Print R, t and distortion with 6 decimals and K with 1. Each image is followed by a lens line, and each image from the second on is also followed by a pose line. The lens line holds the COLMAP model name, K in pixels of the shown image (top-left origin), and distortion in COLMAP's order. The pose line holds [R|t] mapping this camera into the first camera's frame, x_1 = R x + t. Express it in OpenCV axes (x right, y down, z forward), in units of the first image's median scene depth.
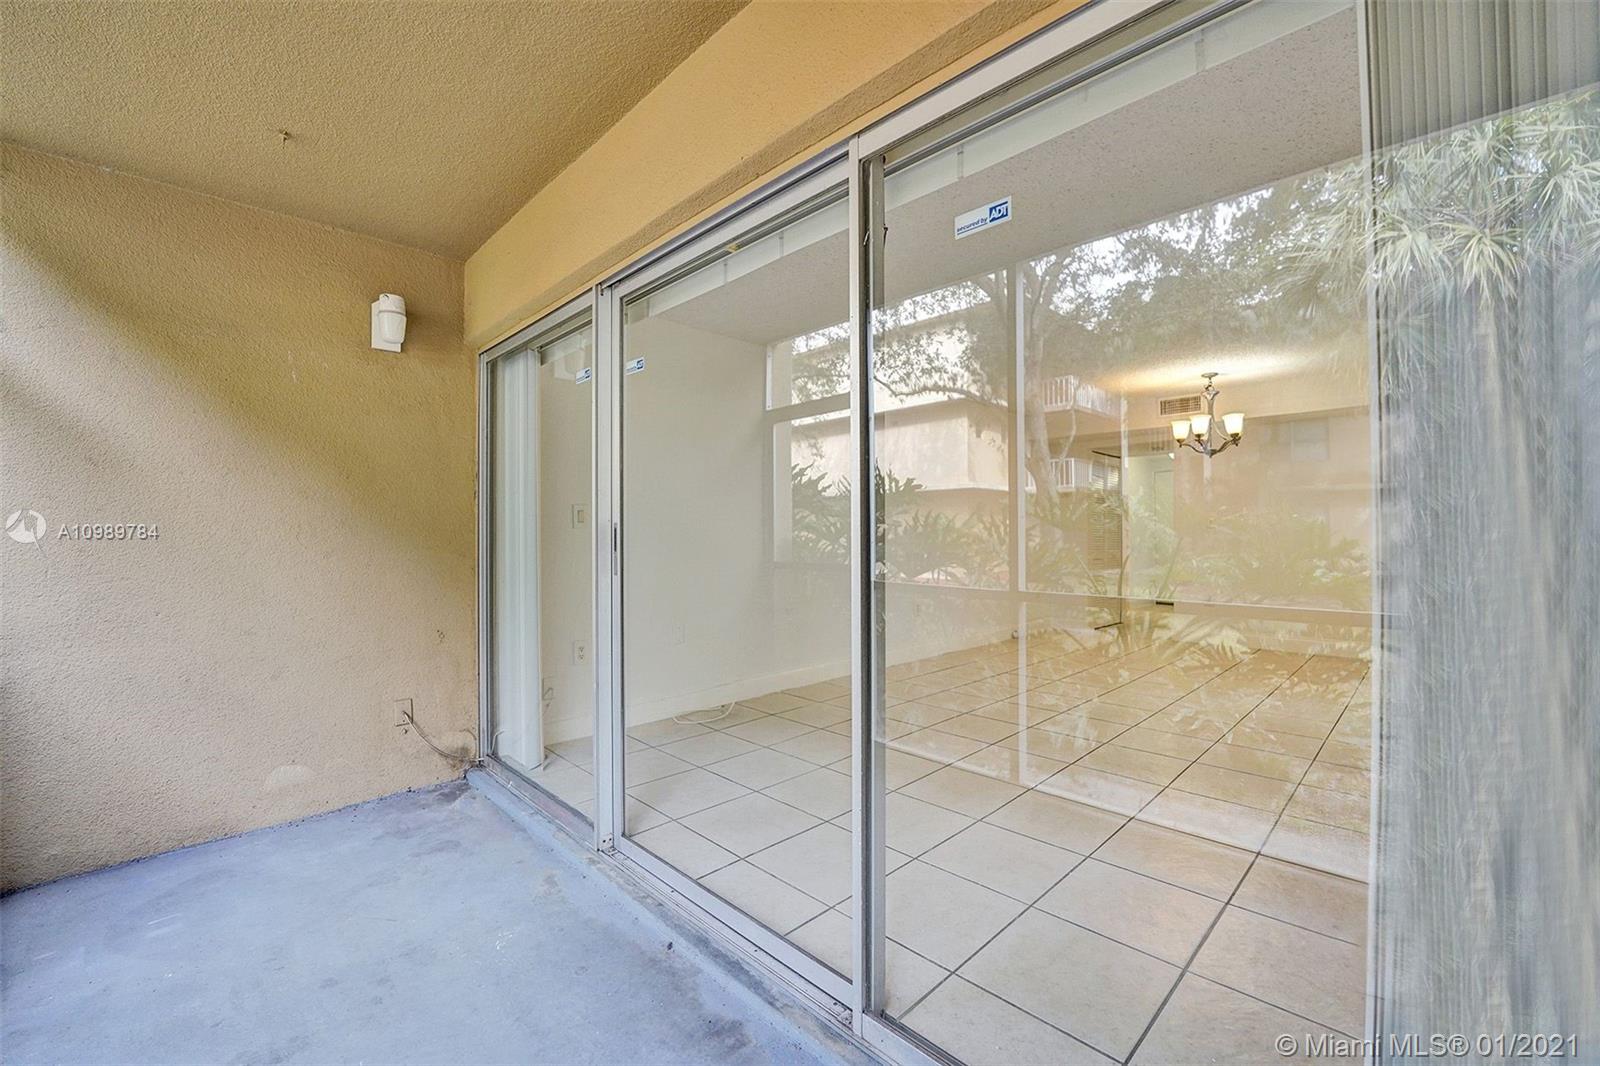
lens RADIAL K [[654.7, 0, 814.9], [0, 654.7, 525.2], [0, 0, 1]] dist [-0.026336, 0.000477]
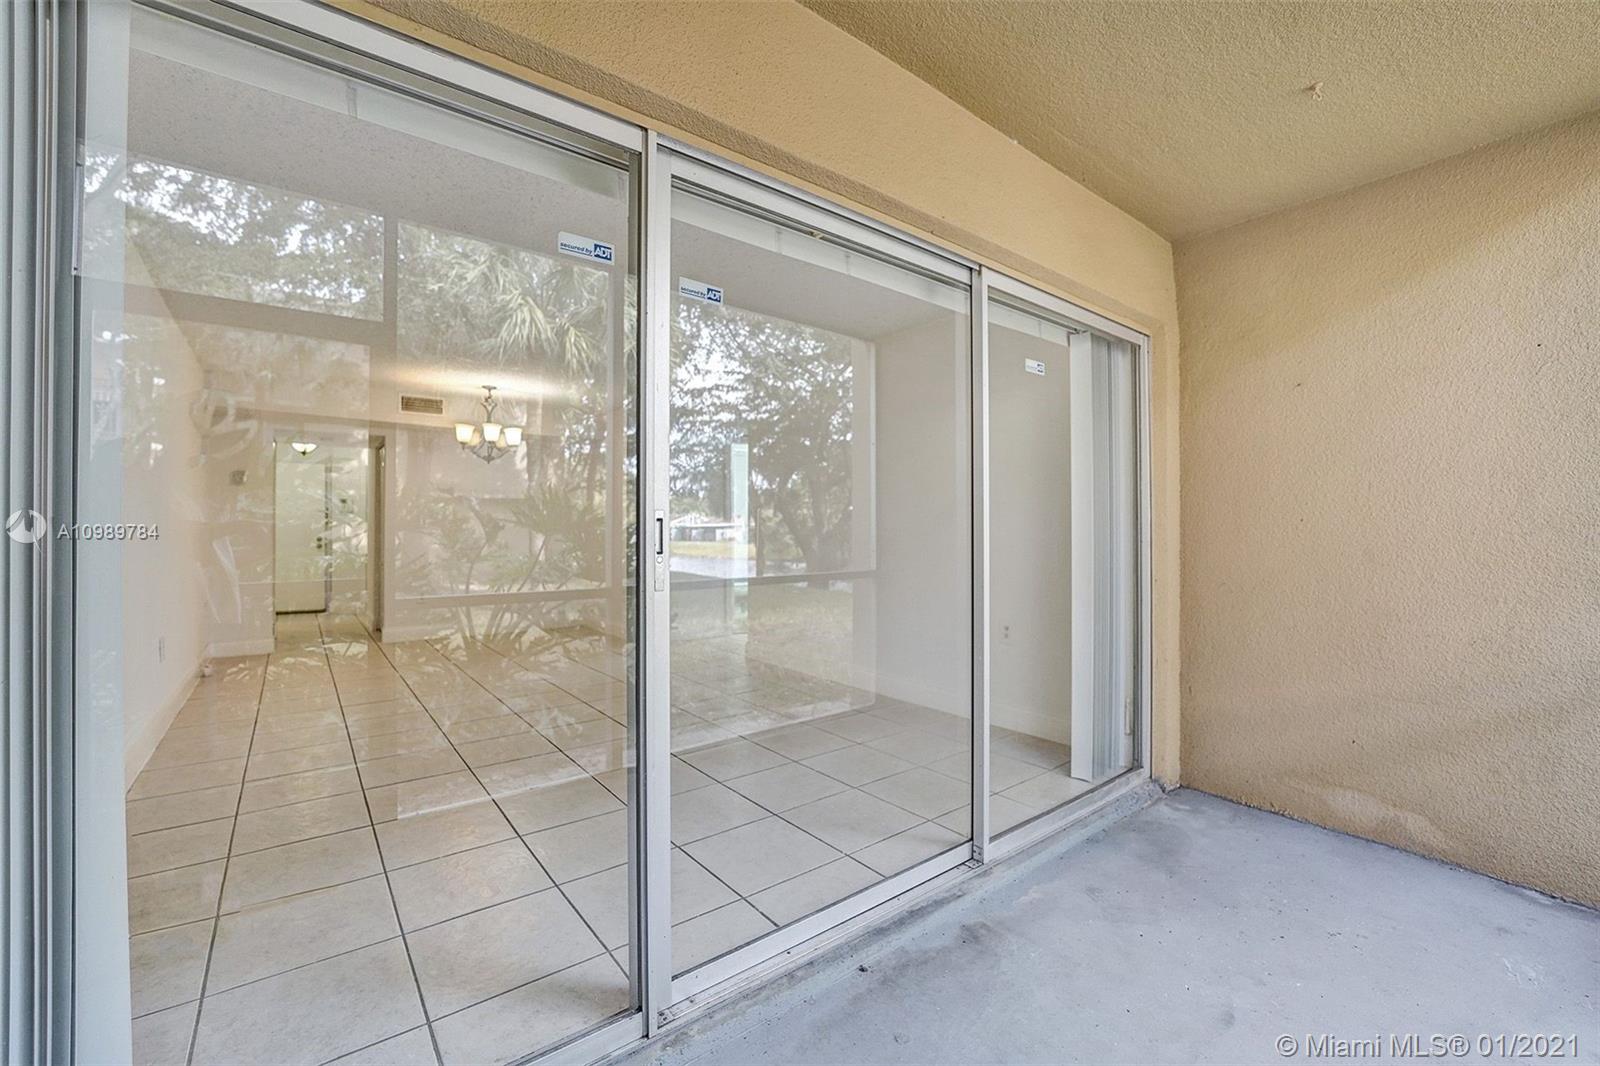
lens RADIAL K [[650.8, 0, 804.0], [0, 650.8, 530.5], [0, 0, 1]] dist [-0.024283, 0.000344]
pose [[0.125595, 0.003865, 0.992074, -1.117549], [-0.001255, 0.999992, -0.003737, 0.032645], [-0.992081, -0.000776, 0.125599, 0.948115]]
